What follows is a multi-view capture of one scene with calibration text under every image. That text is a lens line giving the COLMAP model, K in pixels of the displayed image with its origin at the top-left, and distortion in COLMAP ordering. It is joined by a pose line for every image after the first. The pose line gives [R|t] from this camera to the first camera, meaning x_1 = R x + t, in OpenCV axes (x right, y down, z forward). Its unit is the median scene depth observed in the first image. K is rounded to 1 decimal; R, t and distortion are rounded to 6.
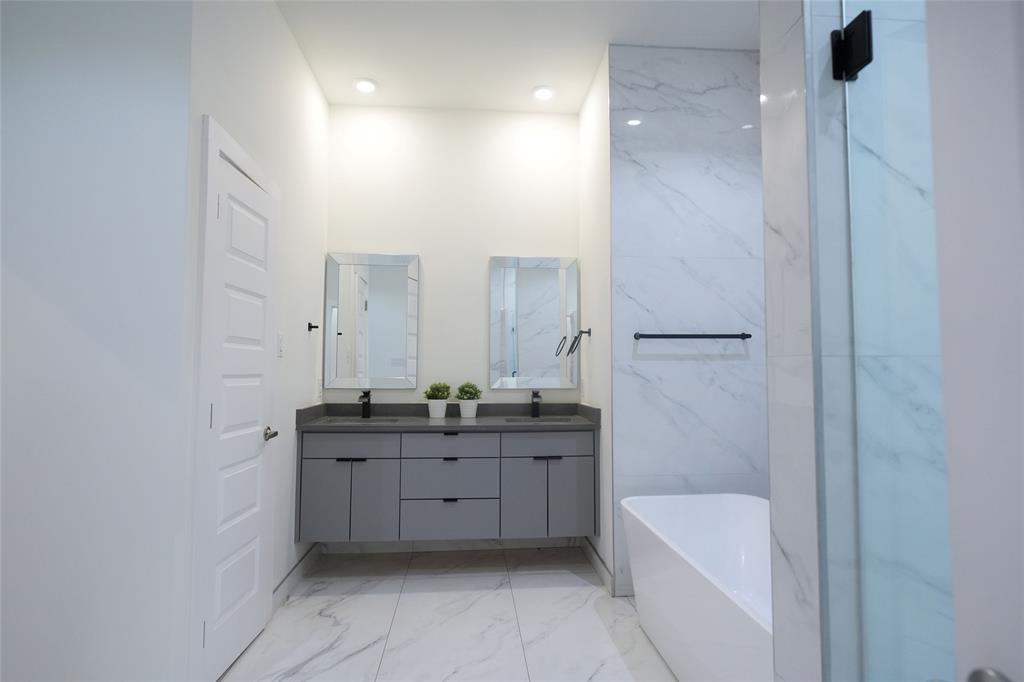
lens RADIAL K [[551.3, 0, 512.0], [0, 551.3, 341.0], [0, 0, 1]] dist [0.003273, 0.000071]
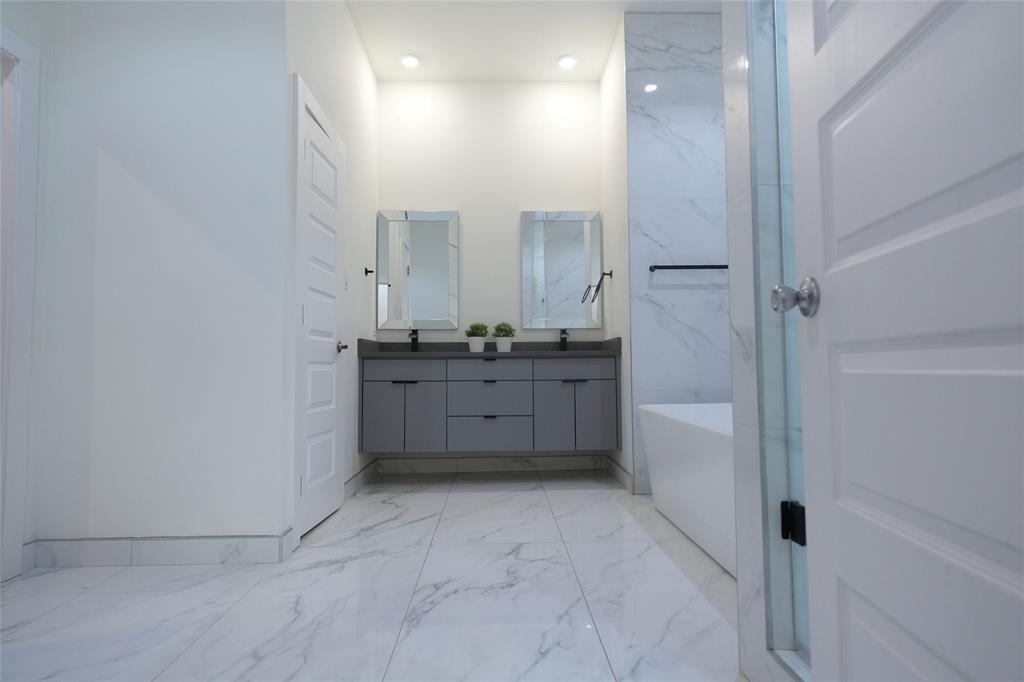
lens RADIAL K [[551.3, 0, 512.0], [0, 551.3, 341.0], [0, 0, 1]] dist [0.003273, 0.000071]
pose [[0.998520, -0.012877, -0.052843, -0.003515], [0.013137, 0.999903, 0.004577, 0.127480], [0.052779, -0.005264, 0.998592, -0.146653]]
